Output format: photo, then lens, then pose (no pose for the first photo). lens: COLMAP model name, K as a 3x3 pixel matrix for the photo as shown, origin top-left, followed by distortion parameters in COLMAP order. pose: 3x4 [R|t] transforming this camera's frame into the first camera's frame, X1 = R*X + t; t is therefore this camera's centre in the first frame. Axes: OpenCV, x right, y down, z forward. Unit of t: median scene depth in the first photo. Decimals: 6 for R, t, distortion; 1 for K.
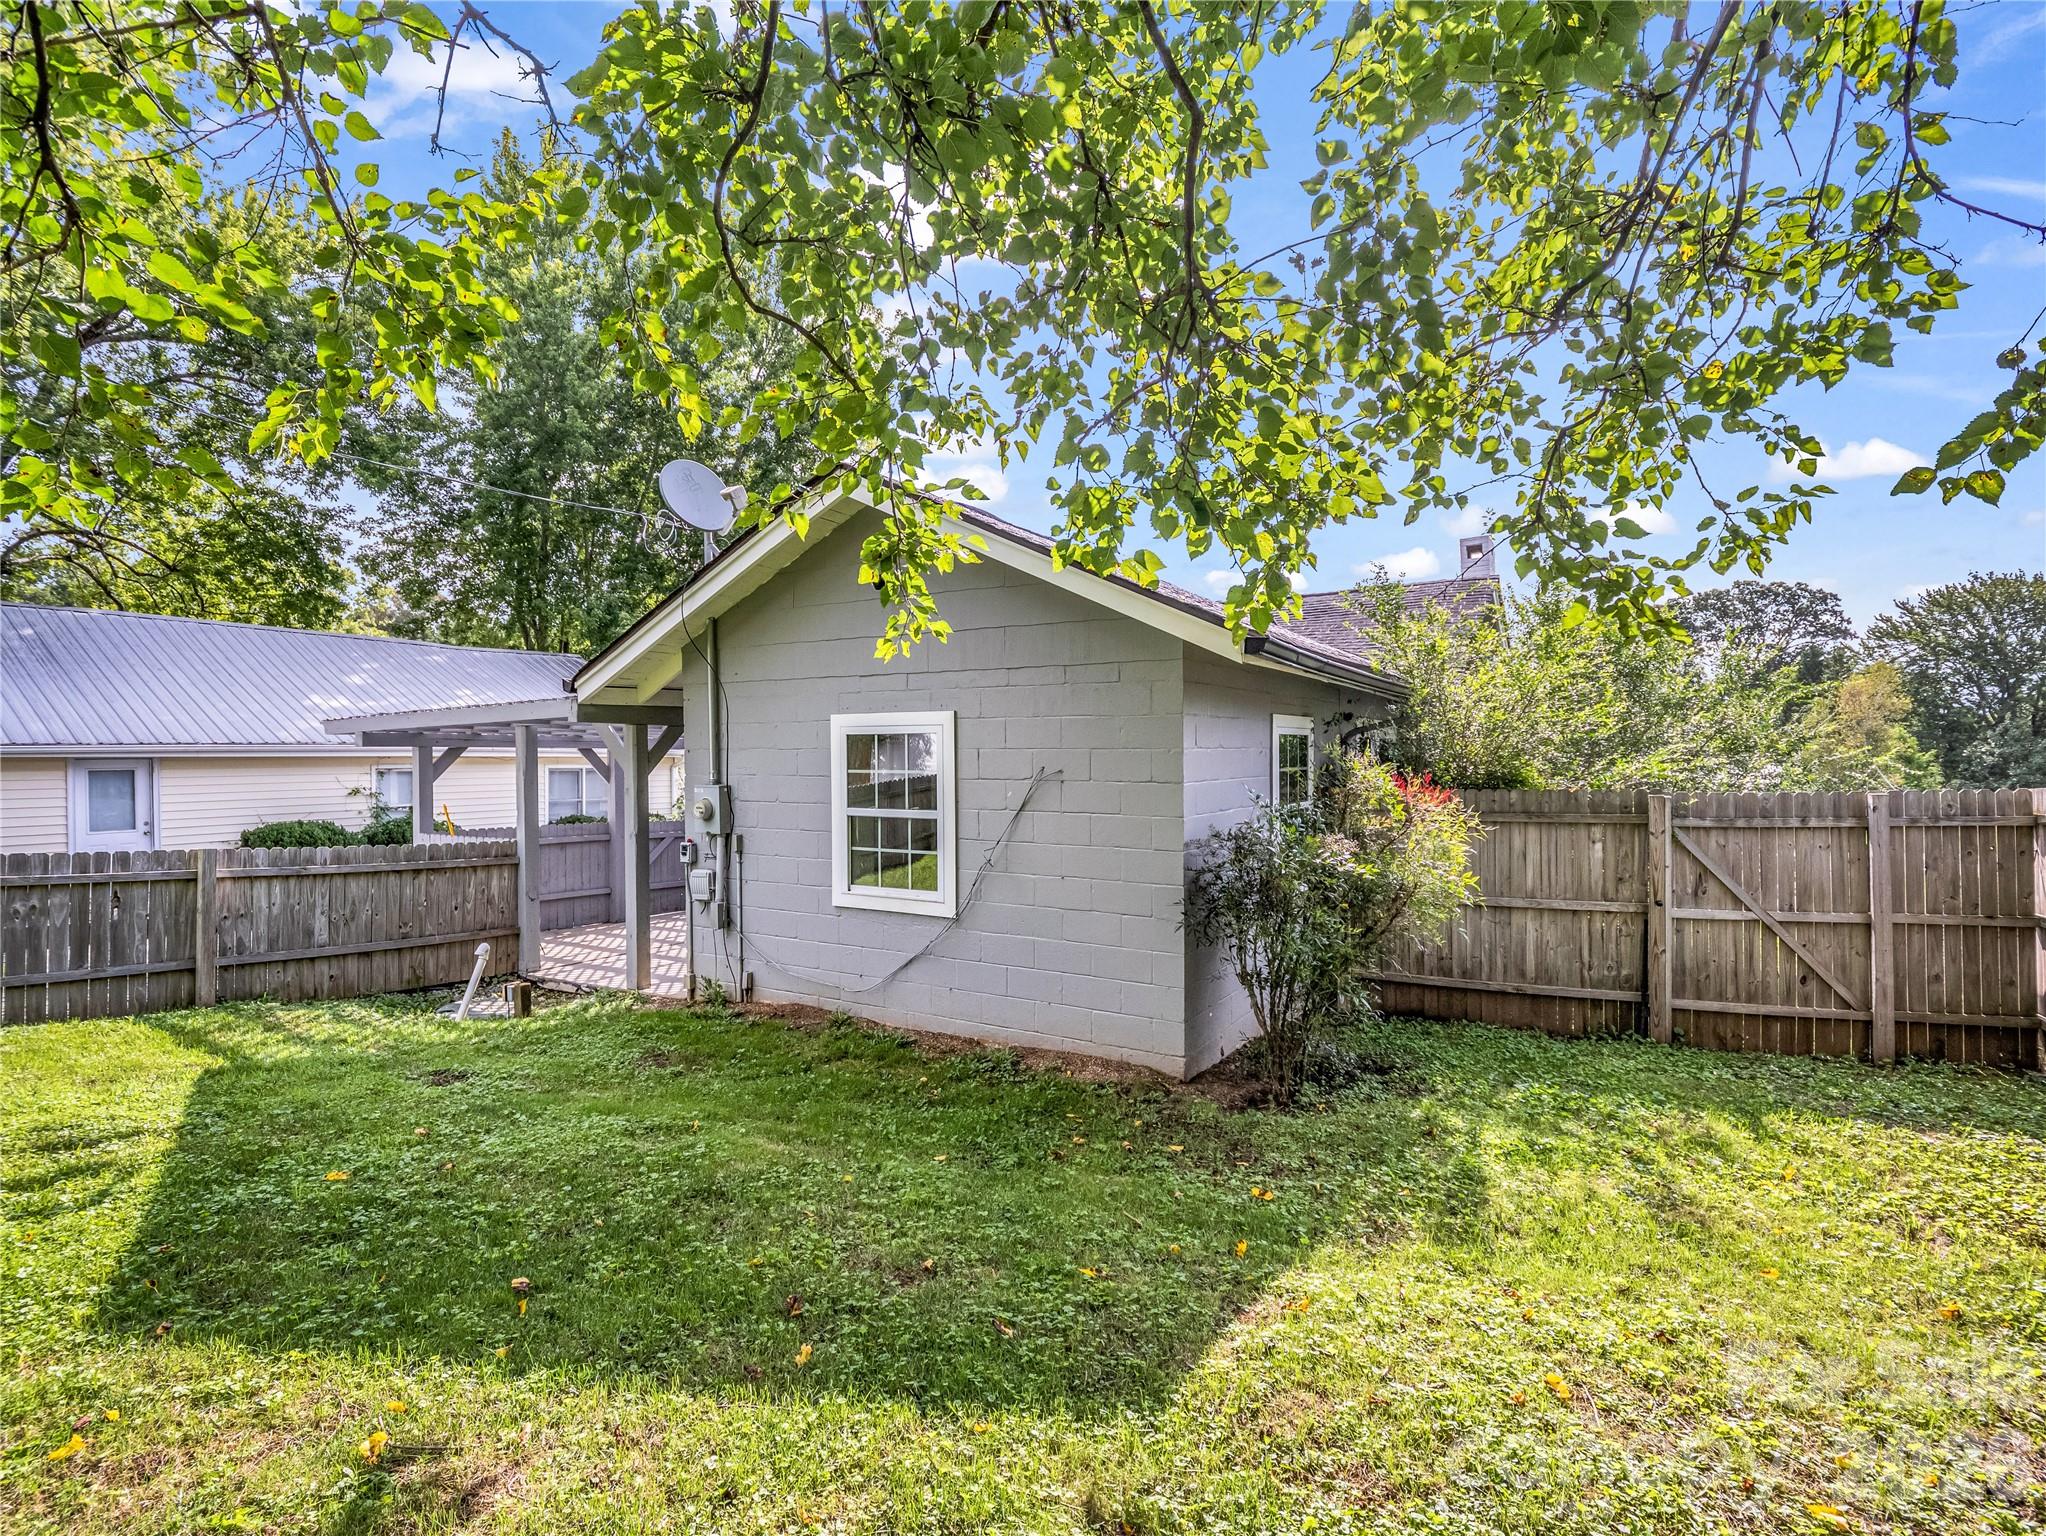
lens RADIAL K [[998.3, 0, 1018.4], [0, 998.3, 760.2], [0, 0, 1]] dist [-0.014708, -0.001233]
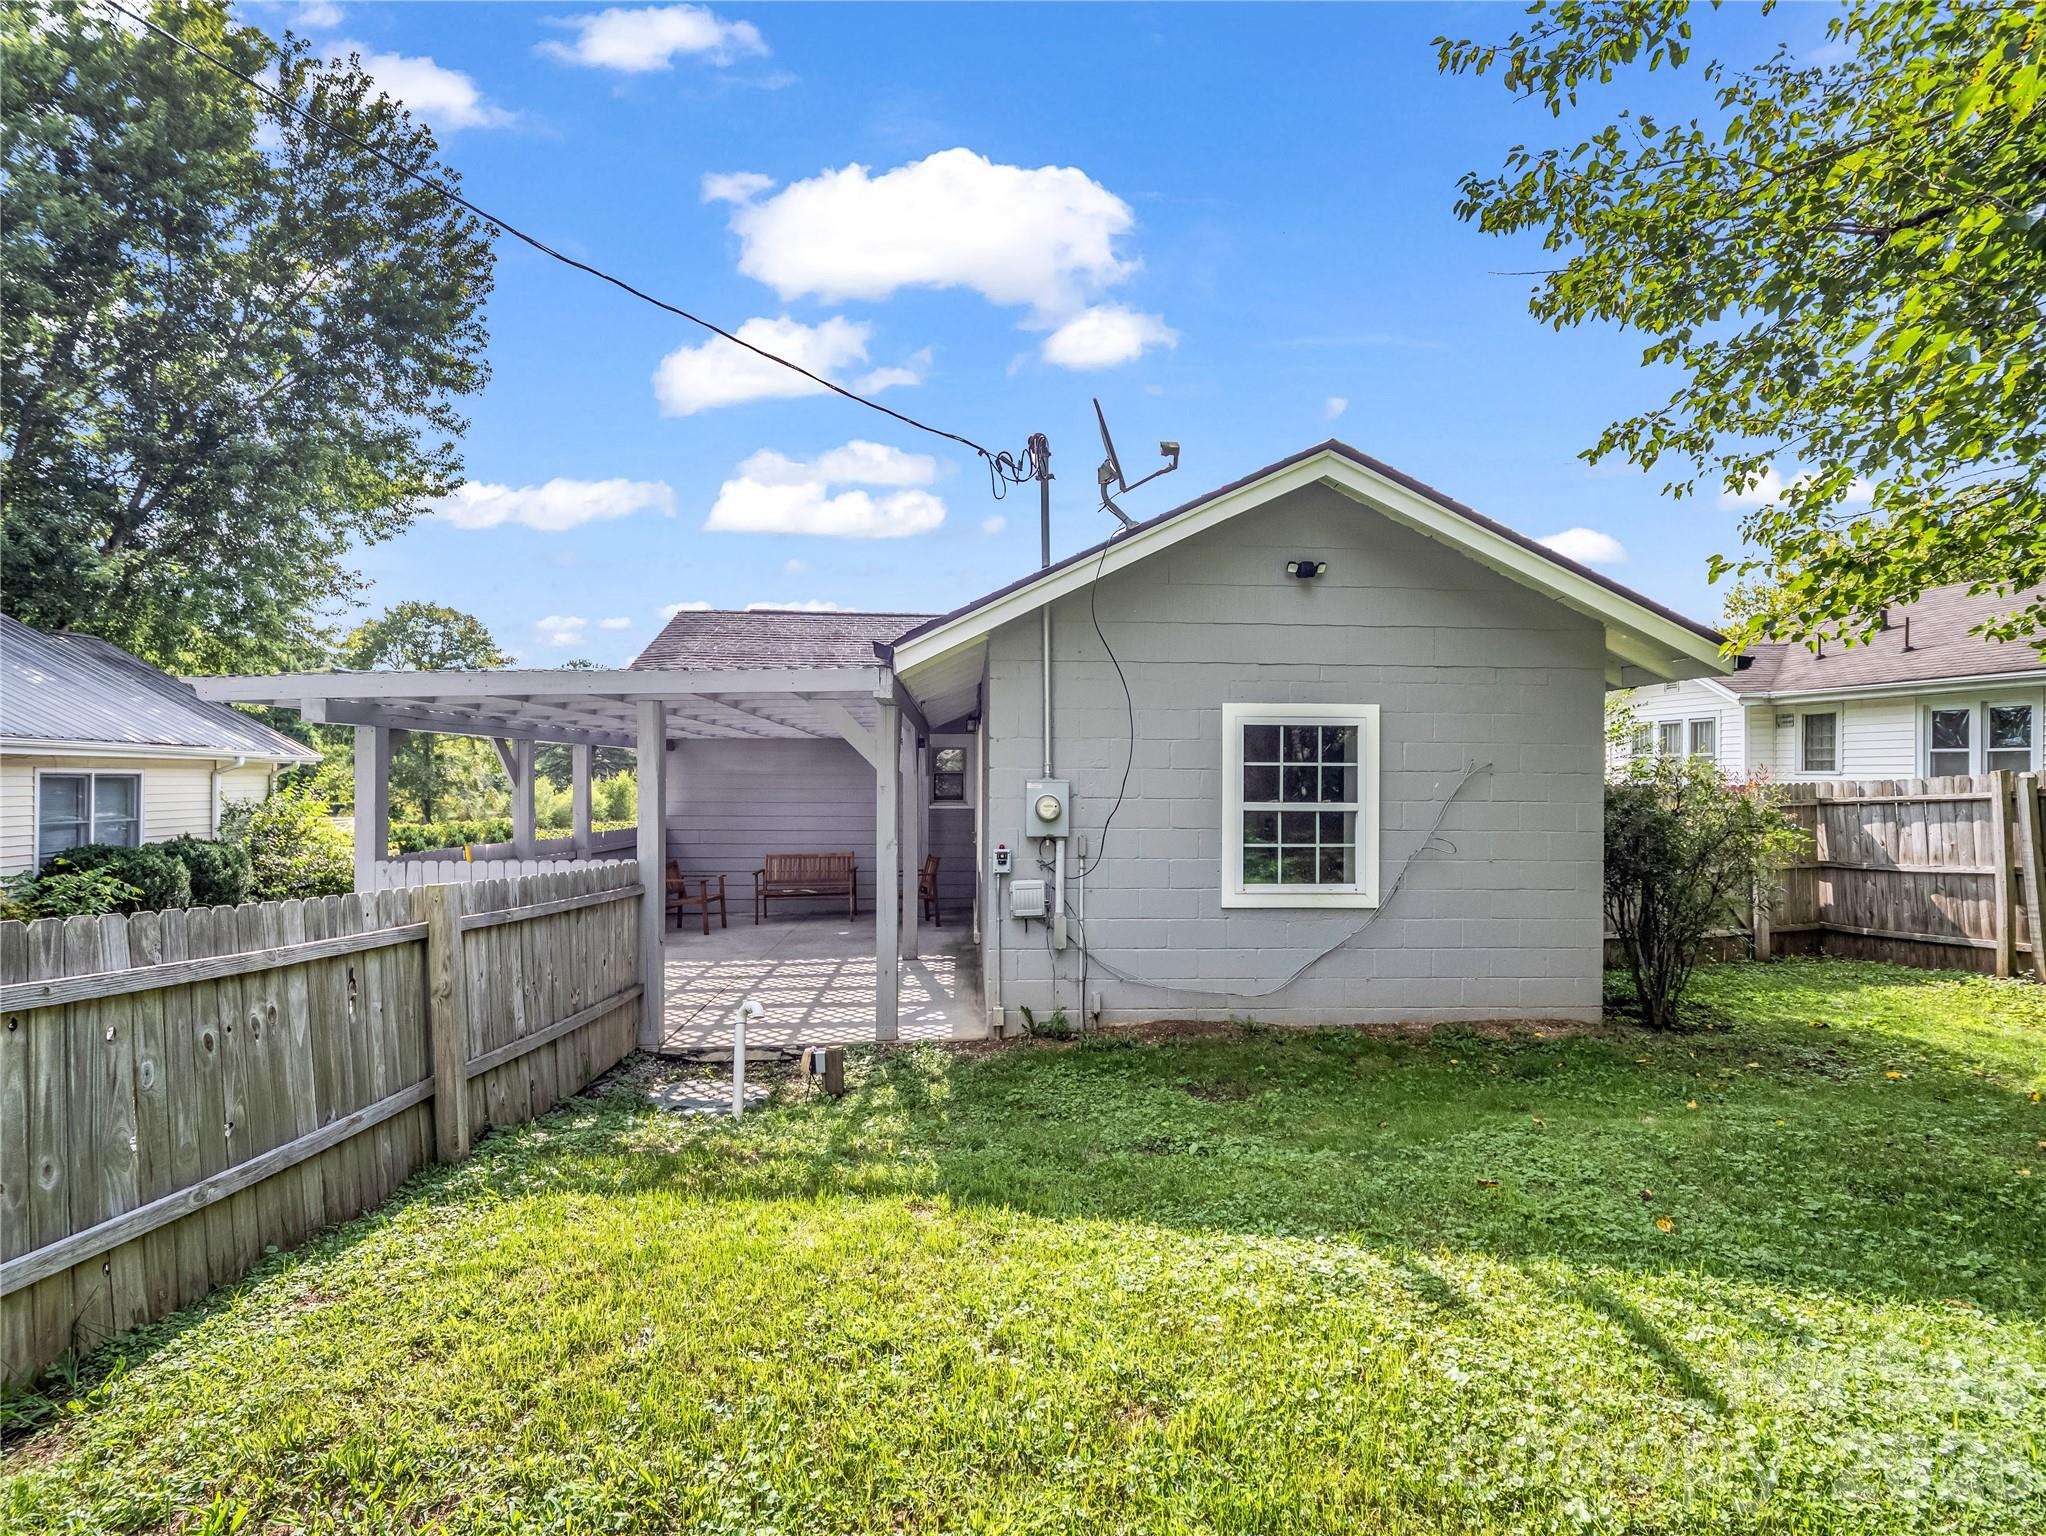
lens RADIAL K [[998.3, 0, 1018.4], [0, 998.3, 760.2], [0, 0, 1]] dist [-0.014708, -0.001233]
pose [[0.819514, 0.017642, 0.572787, -0.901509], [-0.006049, 0.999737, -0.022137, 0.030596], [-0.573027, 0.014676, 0.819405, 0.348604]]
